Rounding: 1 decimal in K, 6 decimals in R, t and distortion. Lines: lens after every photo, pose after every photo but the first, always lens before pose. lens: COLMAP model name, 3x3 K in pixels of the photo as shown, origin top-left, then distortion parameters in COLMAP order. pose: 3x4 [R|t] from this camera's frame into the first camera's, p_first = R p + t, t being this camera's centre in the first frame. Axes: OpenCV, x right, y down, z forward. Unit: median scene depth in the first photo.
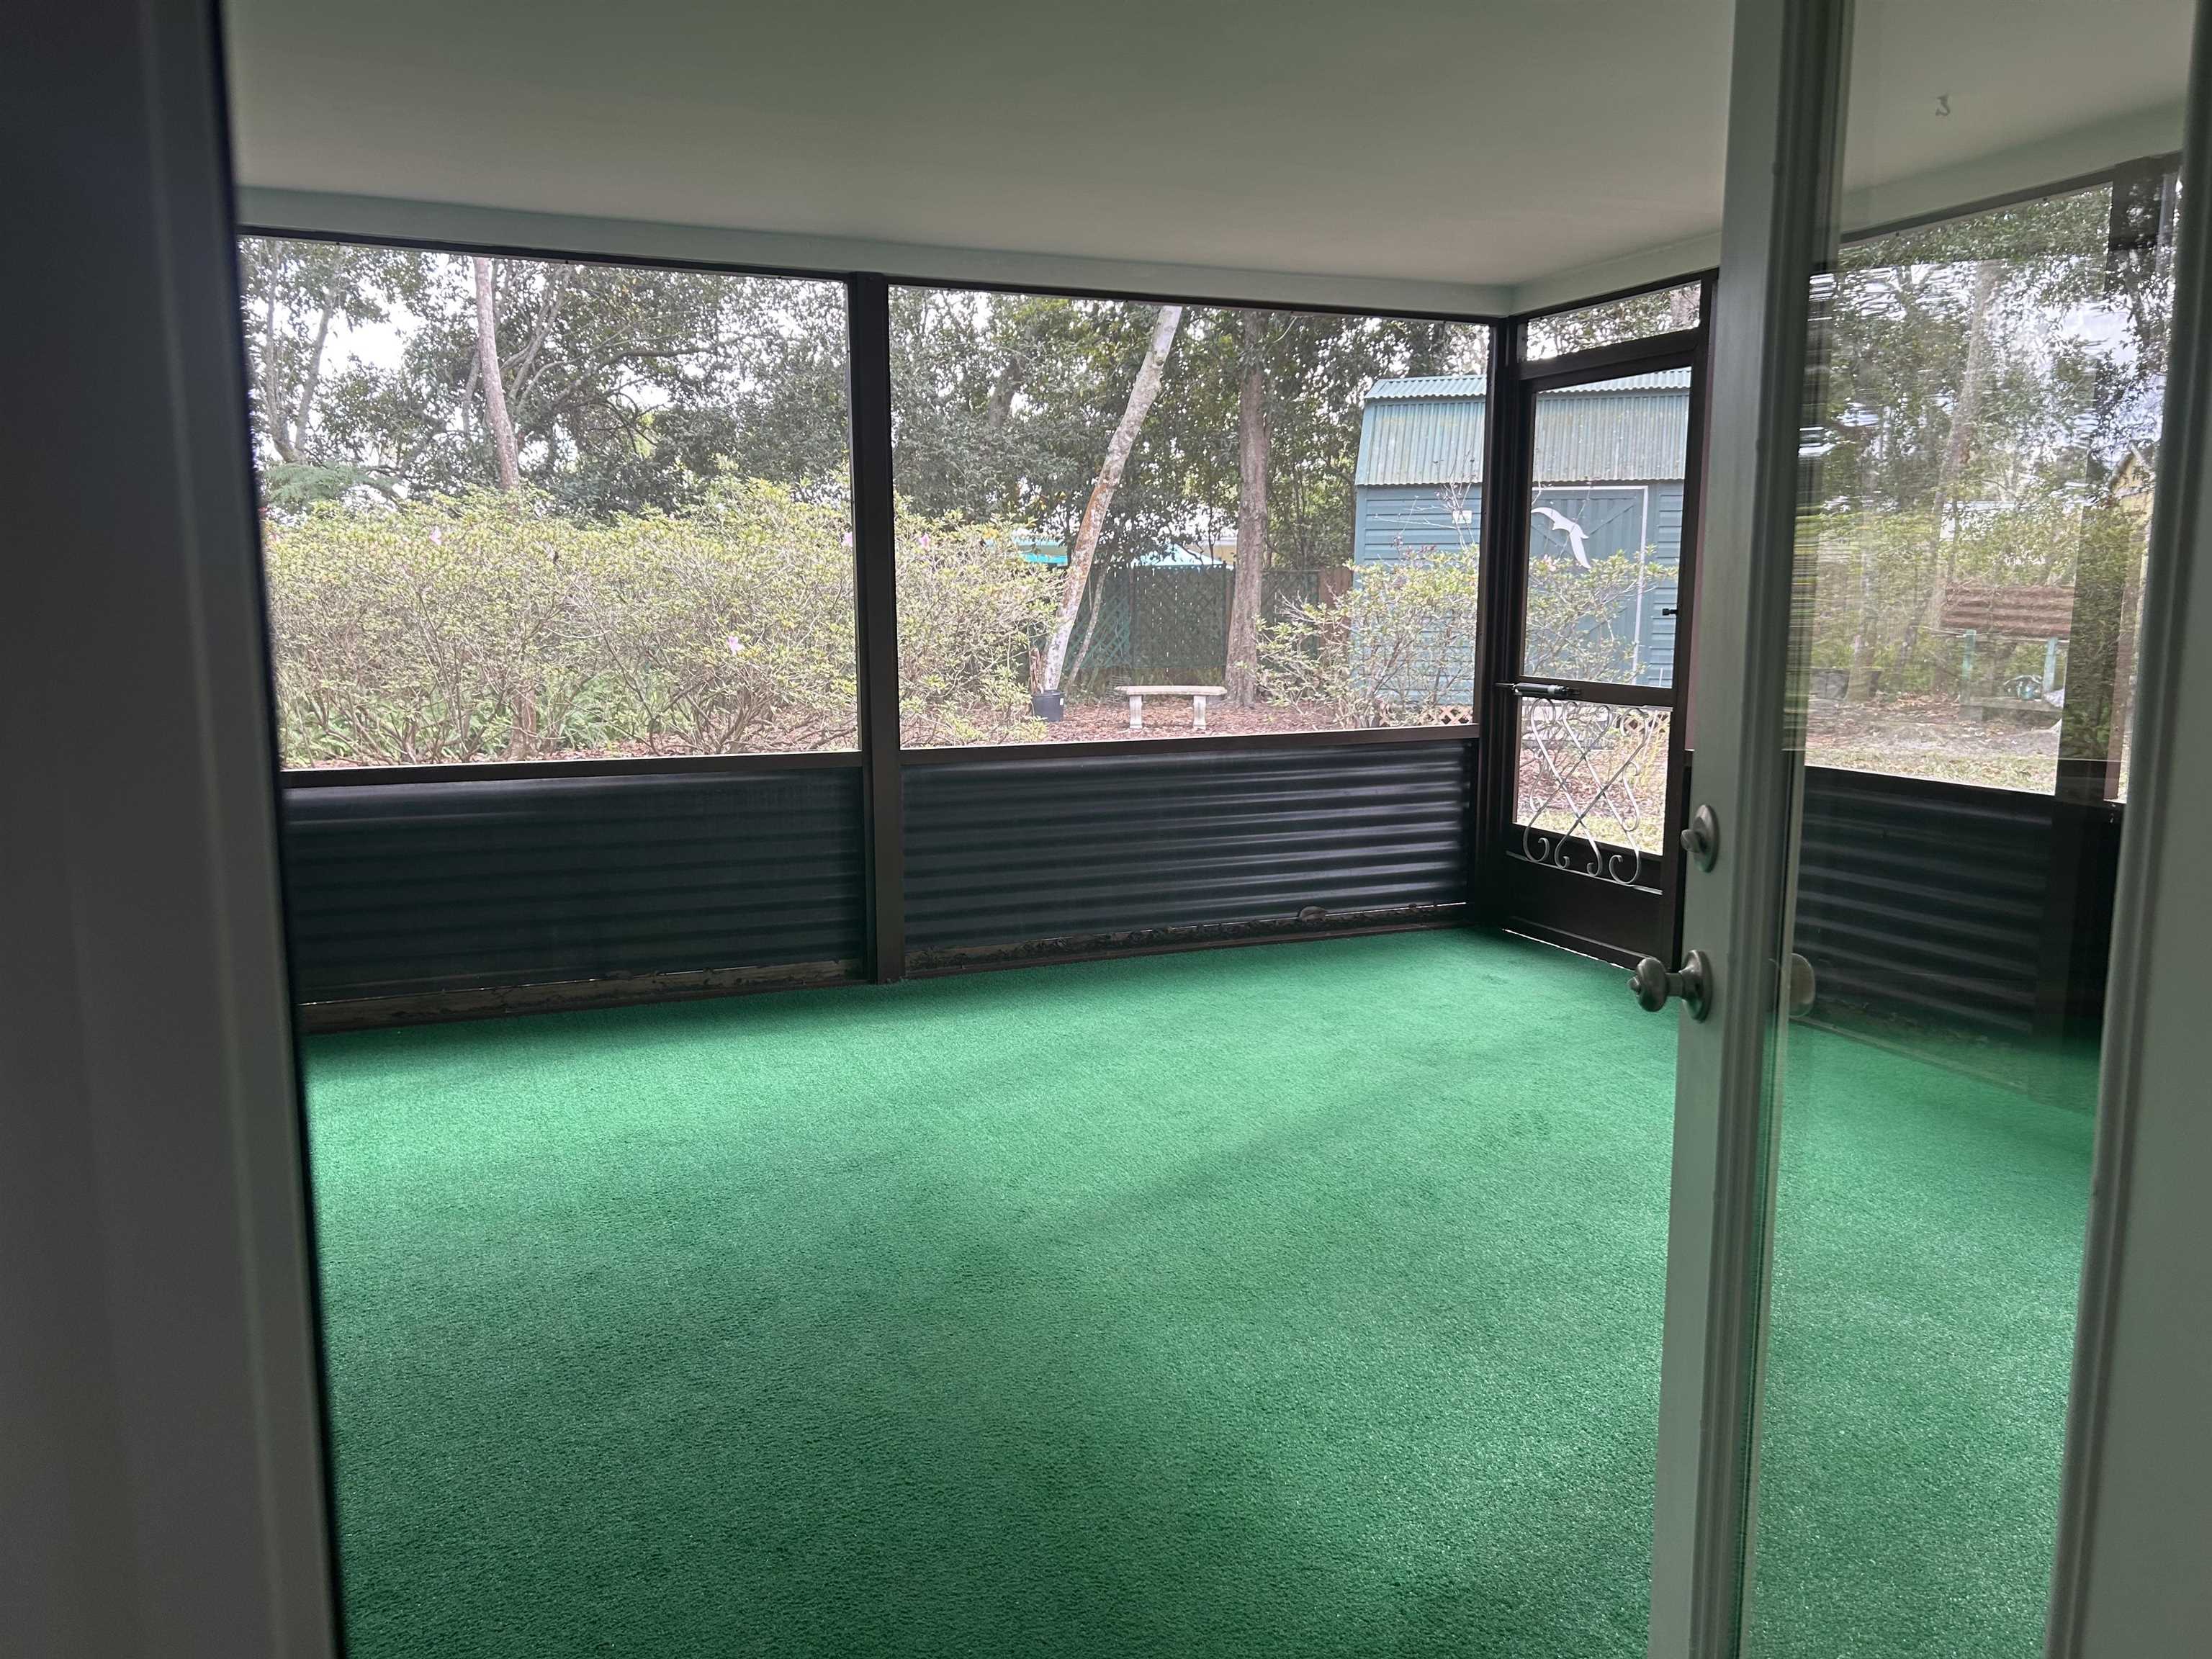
lens RADIAL K [[1658.5, 0, 1103.9], [0, 1658.5, 823.1], [0, 0, 1]] dist [0.057577, -0.056589]
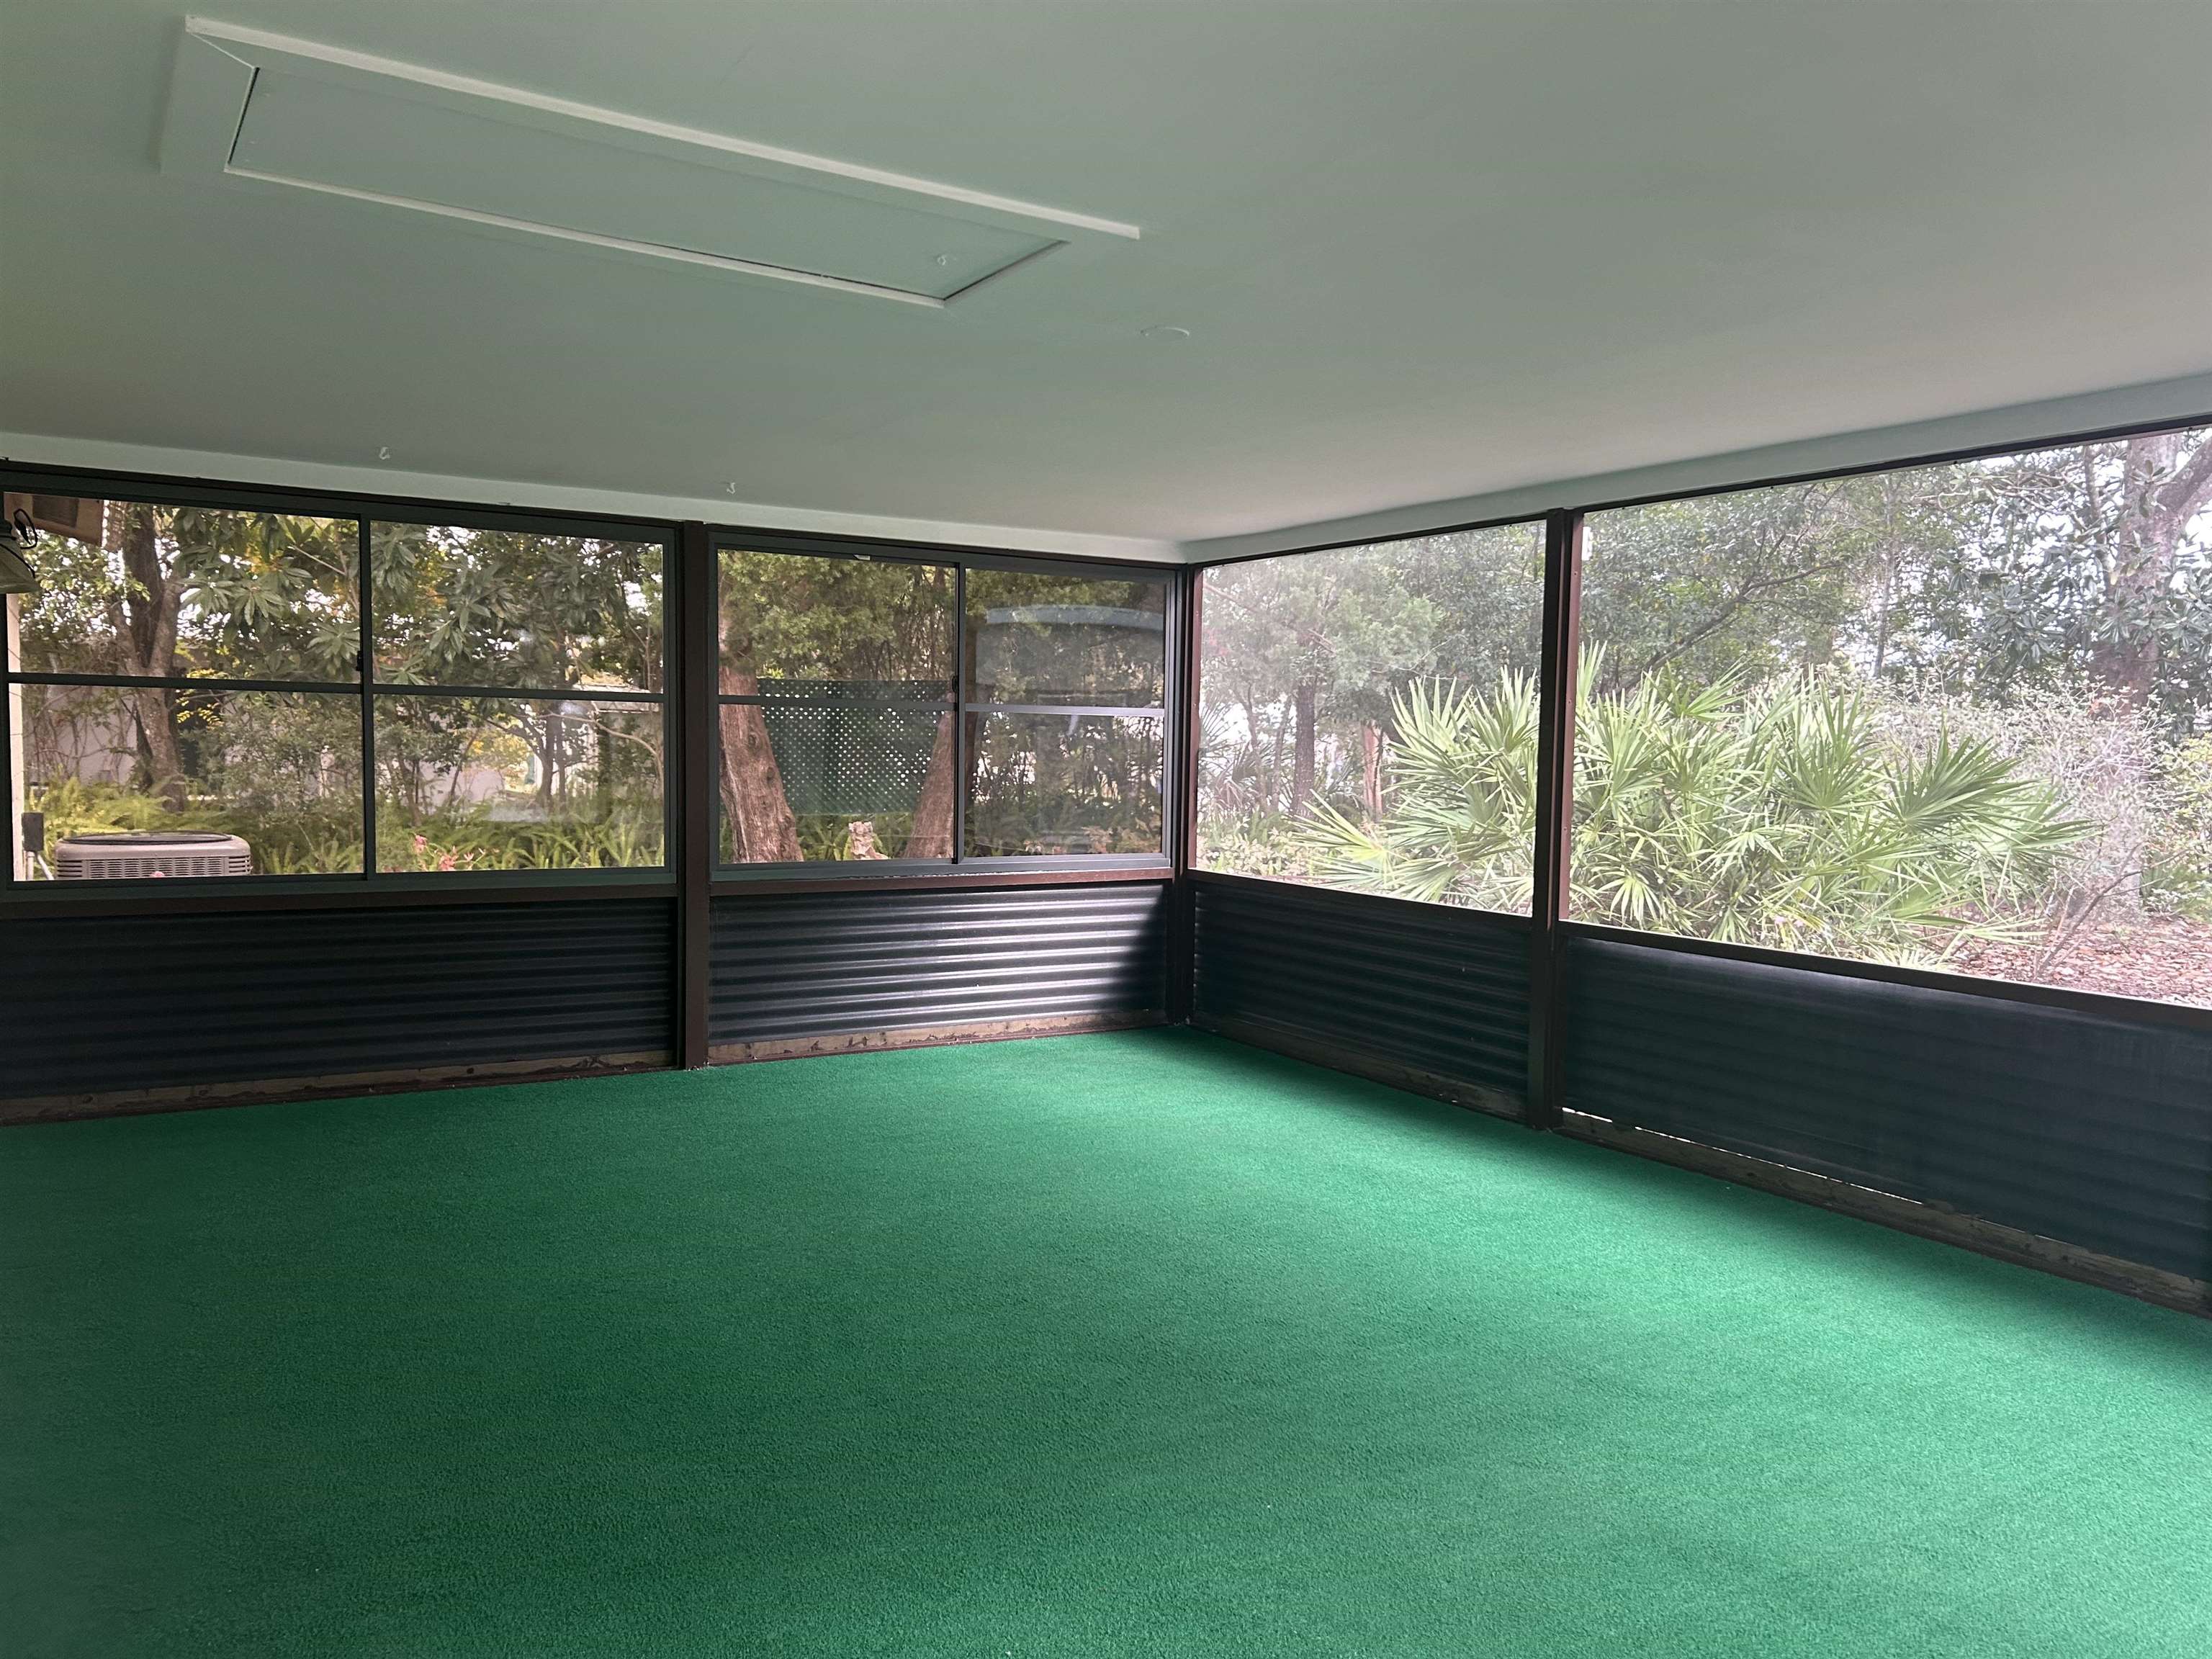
lens RADIAL K [[1658.5, 0, 1103.9], [0, 1658.5, 823.1], [0, 0, 1]] dist [0.057577, -0.056589]
pose [[0.161882, 0.060023, -0.984983, 0.531257], [-0.159036, 0.986688, 0.033989, -0.074936], [0.973911, 0.151145, 0.169273, 0.354533]]
